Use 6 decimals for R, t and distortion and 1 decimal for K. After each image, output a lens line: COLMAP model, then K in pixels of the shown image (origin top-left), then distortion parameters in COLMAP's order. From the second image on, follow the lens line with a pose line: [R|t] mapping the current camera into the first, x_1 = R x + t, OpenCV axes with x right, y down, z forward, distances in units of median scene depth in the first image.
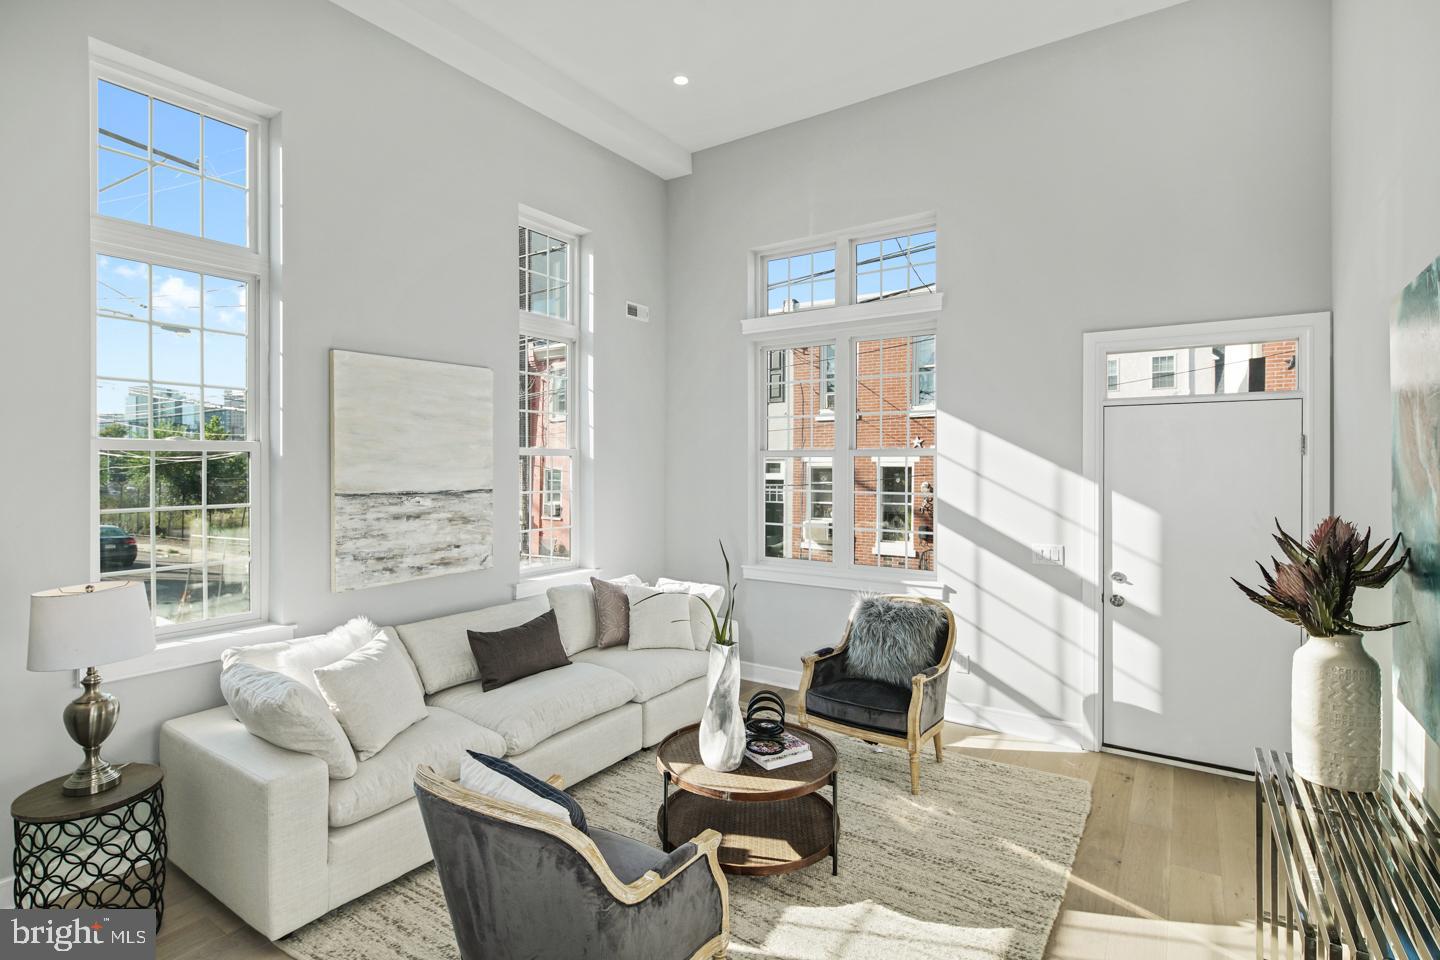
lens RADIAL K [[704.3, 0, 692.8], [0, 704.3, 463.1], [0, 0, 1]] dist [0.000041, -0.002097]
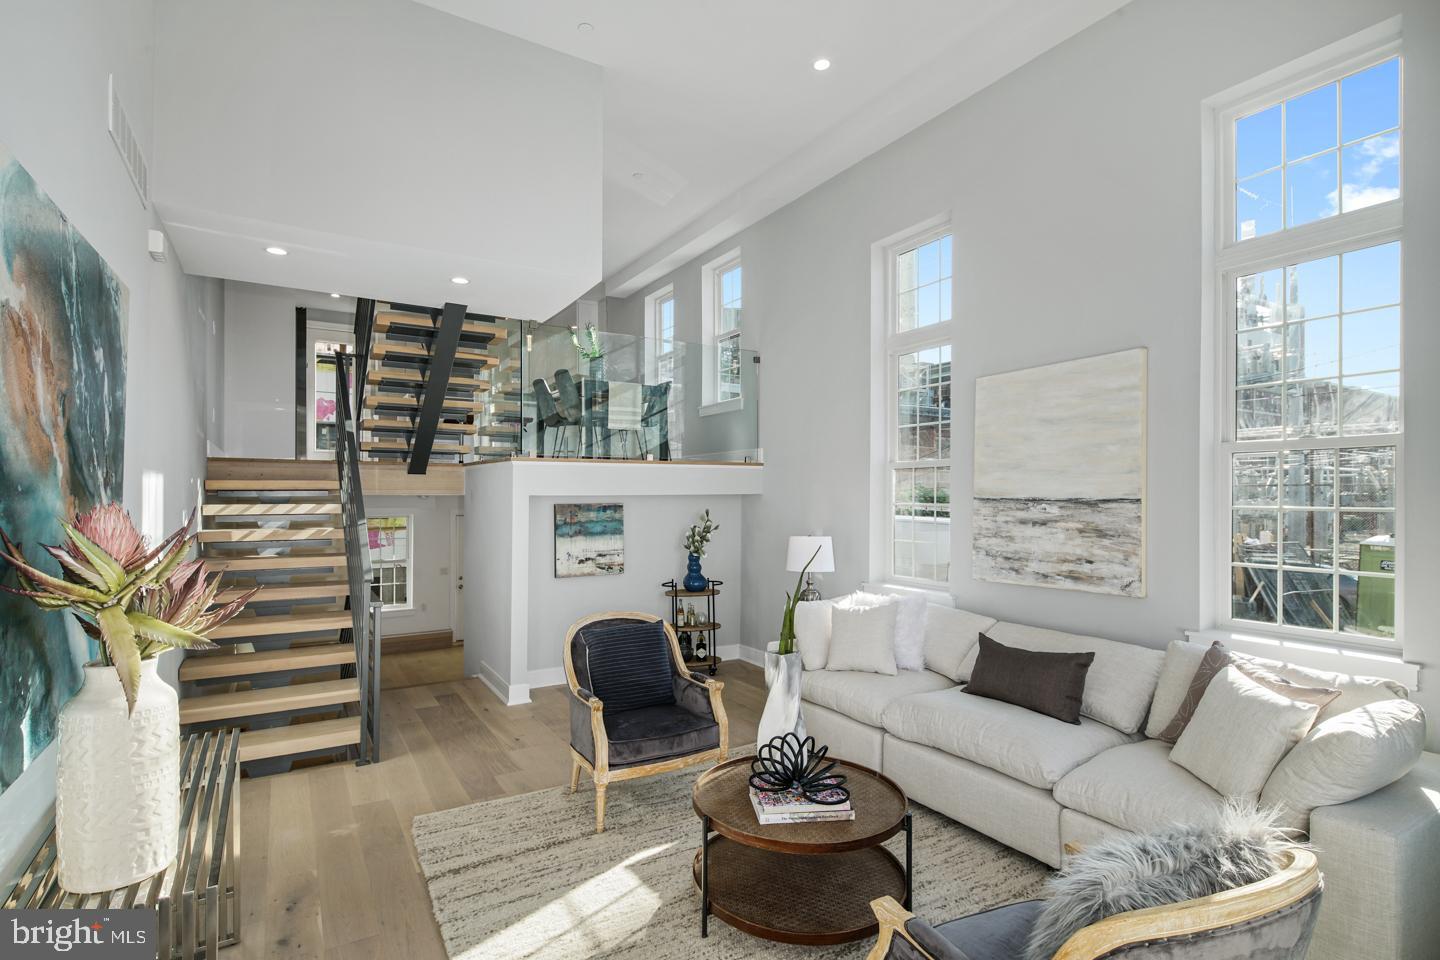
lens RADIAL K [[704.3, 0, 717.2], [0, 704.3, 491.9], [0, 0, 1]] dist [0.000041, -0.002097]
pose [[-0.390776, -0.006404, -0.920464, 0.708046], [0.000429, 0.999974, -0.007139, 0.038446], [0.920486, -0.003185, -0.390763, 0.971026]]
